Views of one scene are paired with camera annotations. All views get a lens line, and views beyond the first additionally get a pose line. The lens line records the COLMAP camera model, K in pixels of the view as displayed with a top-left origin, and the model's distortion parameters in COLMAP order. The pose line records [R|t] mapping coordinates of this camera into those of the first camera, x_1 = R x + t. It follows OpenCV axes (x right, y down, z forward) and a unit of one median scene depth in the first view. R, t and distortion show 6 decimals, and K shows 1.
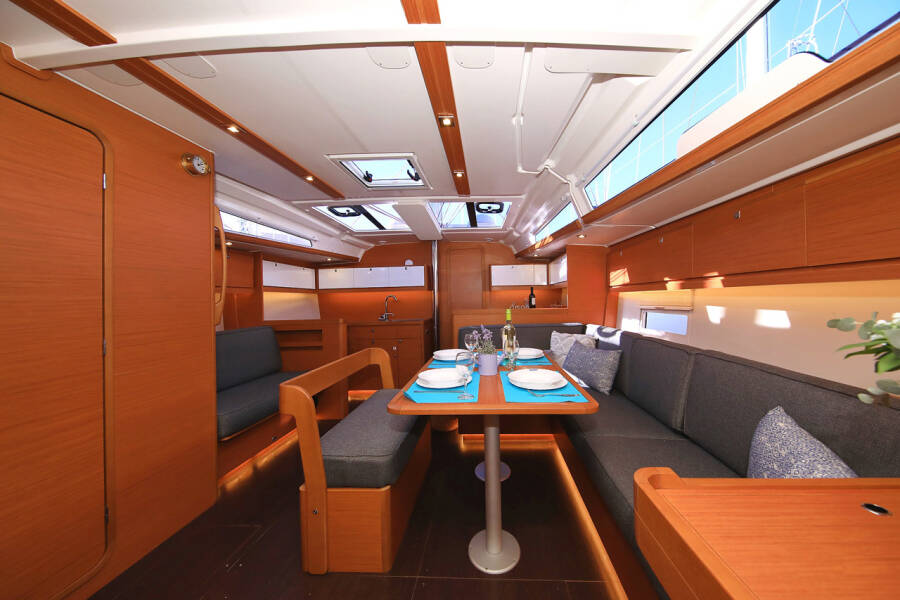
lens RADIAL K [[262.3, 0, 470.2], [0, 262.3, 298.8], [0, 0, 1]] dist [-0.000611, -0.000097]
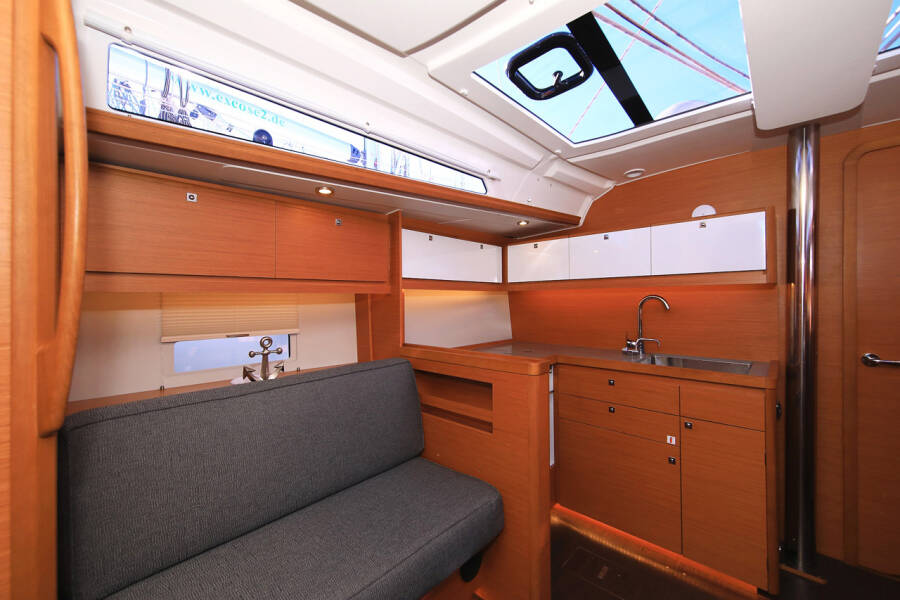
lens RADIAL K [[361.6, 0, 450.0], [0, 361.6, 300.0], [0, 0, 1]] dist [-0.031168, -0.000382]
pose [[0.740780, 0.013712, -0.671607, -0.283639], [-0.004961, 0.999876, 0.014943, -0.019468], [0.671729, -0.007738, 0.740757, 0.630405]]
